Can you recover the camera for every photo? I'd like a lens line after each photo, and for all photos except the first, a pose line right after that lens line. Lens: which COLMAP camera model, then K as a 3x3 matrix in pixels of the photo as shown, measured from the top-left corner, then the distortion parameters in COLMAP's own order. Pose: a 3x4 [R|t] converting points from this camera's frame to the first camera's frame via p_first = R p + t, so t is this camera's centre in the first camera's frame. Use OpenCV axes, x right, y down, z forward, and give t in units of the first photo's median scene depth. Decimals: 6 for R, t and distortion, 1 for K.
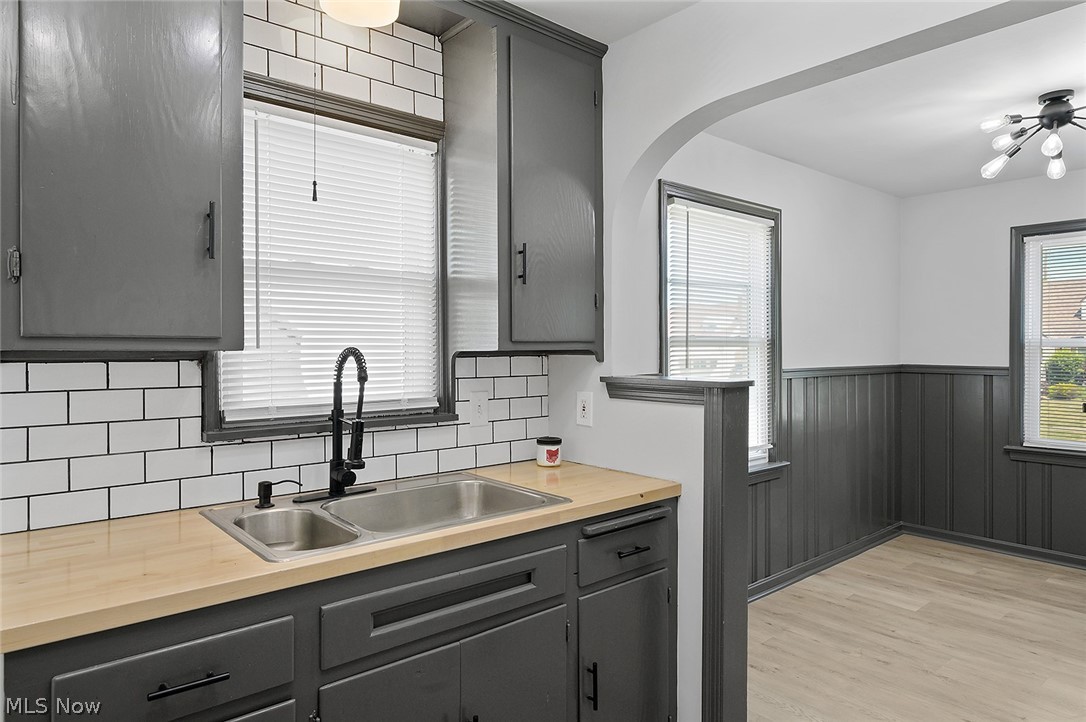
lens RADIAL K [[664.8, 0, 543.5], [0, 664.8, 348.5], [0, 0, 1]] dist [0.001088, 0.001807]
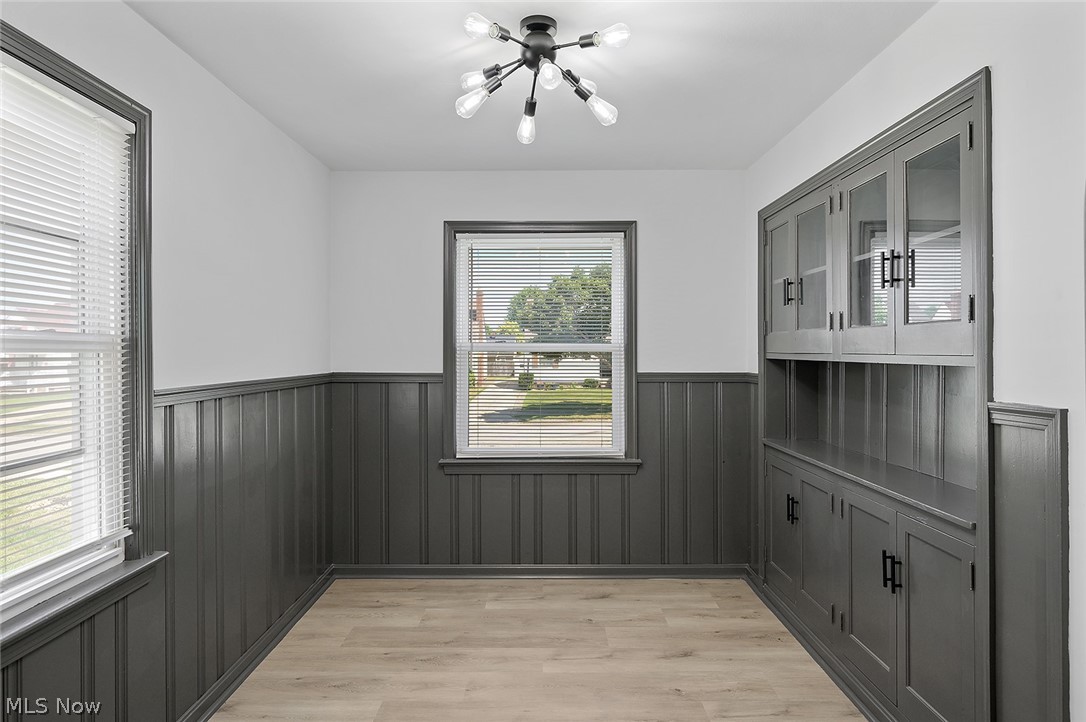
lens RADIAL K [[599.8, 0, 542.8], [0, 599.8, 351.8], [0, 0, 1]] dist [0.000473, -0.002301]
pose [[0.649466, -0.001344, 0.760390, 0.169492], [0.002297, 0.999997, -0.000194, -0.001257], [-0.760388, 0.001873, 0.649467, 0.378086]]
